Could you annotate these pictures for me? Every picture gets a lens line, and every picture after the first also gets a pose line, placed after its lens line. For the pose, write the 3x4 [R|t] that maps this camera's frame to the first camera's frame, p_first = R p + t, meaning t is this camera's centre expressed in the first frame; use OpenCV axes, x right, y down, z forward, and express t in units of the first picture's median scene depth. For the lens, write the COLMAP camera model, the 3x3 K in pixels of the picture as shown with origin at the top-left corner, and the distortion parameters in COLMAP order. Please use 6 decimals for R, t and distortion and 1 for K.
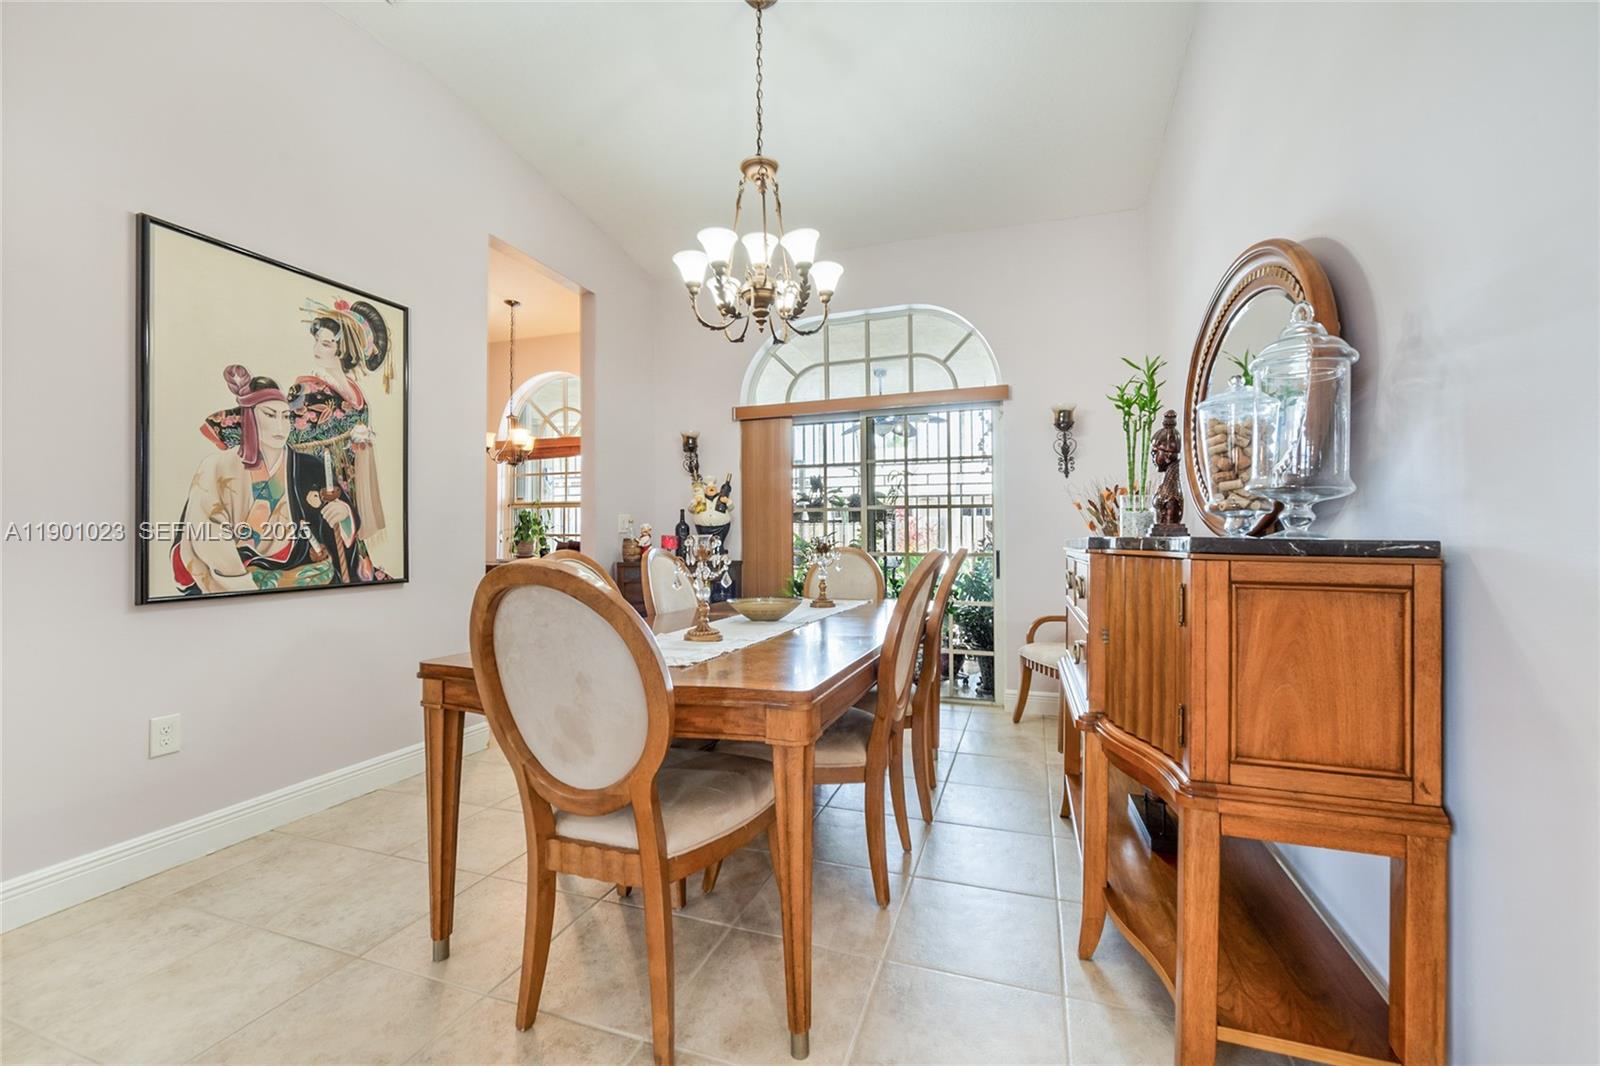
lens RADIAL K [[648.9, 0, 799.3], [0, 648.9, 524.6], [0, 0, 1]] dist [-0.000575, -0.000098]
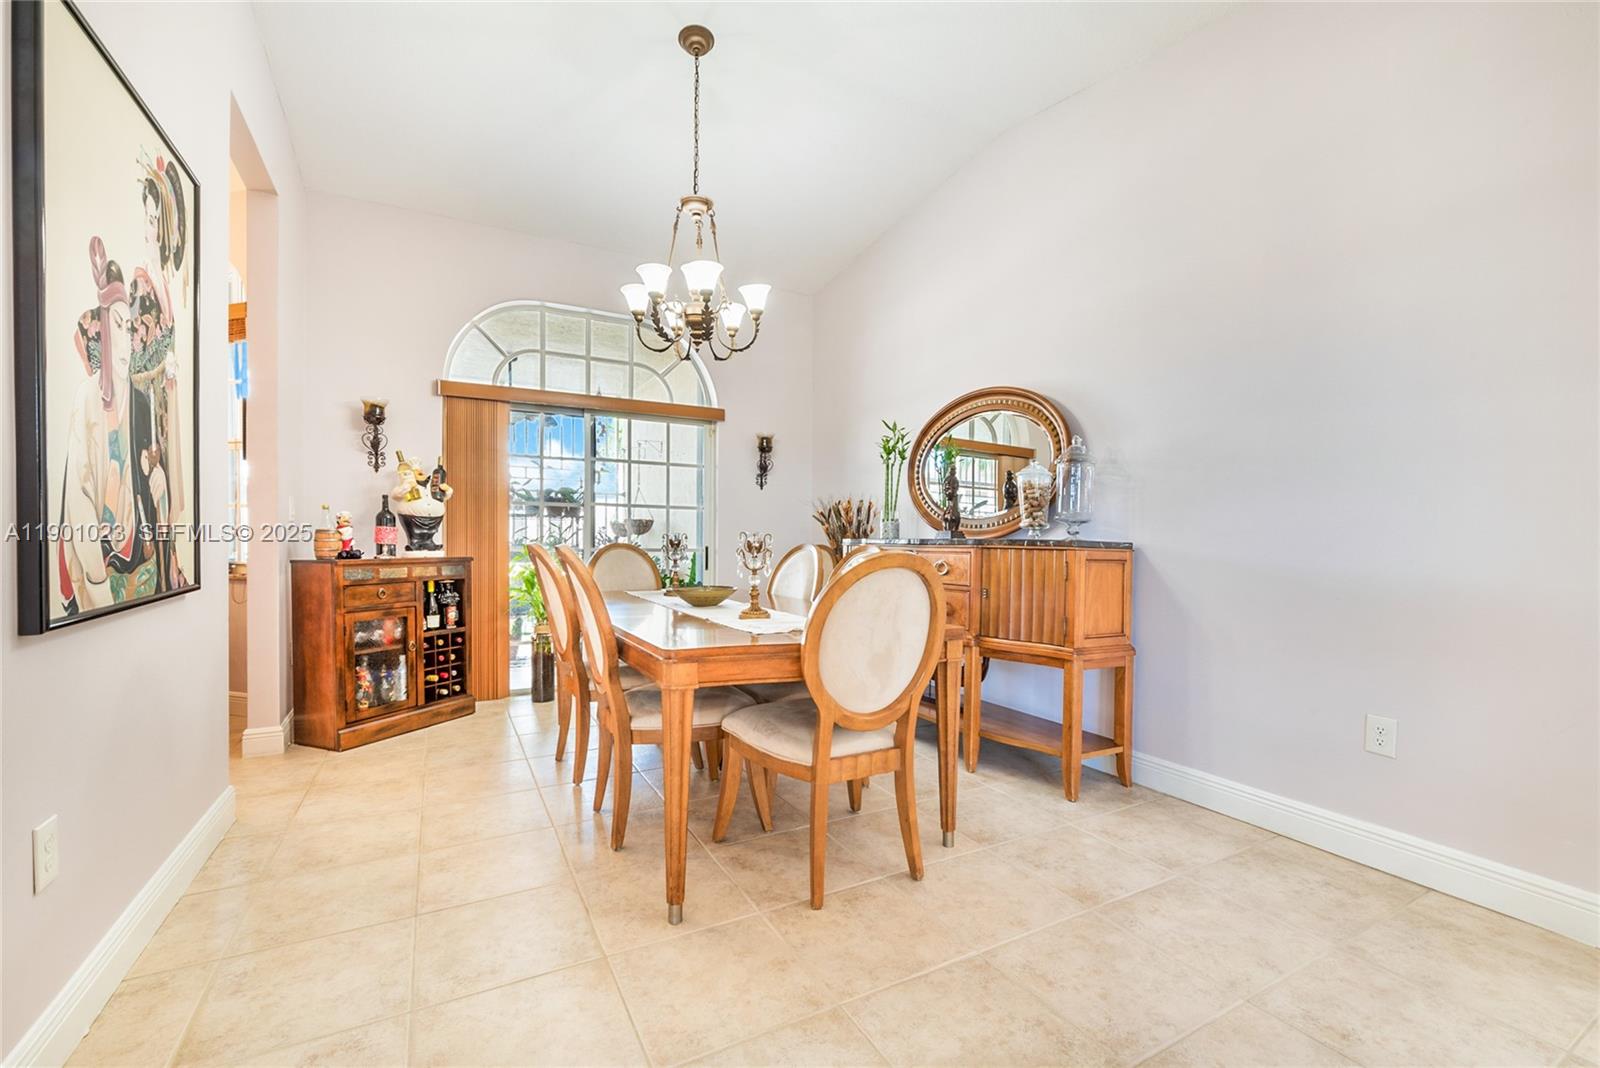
lens RADIAL K [[675.7, 0, 800.0], [0, 675.7, 534.0], [0, 0, 1]] dist [-0.001104, -0.000250]
pose [[0.670535, 0.016754, 0.741689, -0.777298], [-0.031400, 0.999490, 0.005811, 0.006964], [-0.741213, -0.027185, 0.670719, 0.068698]]
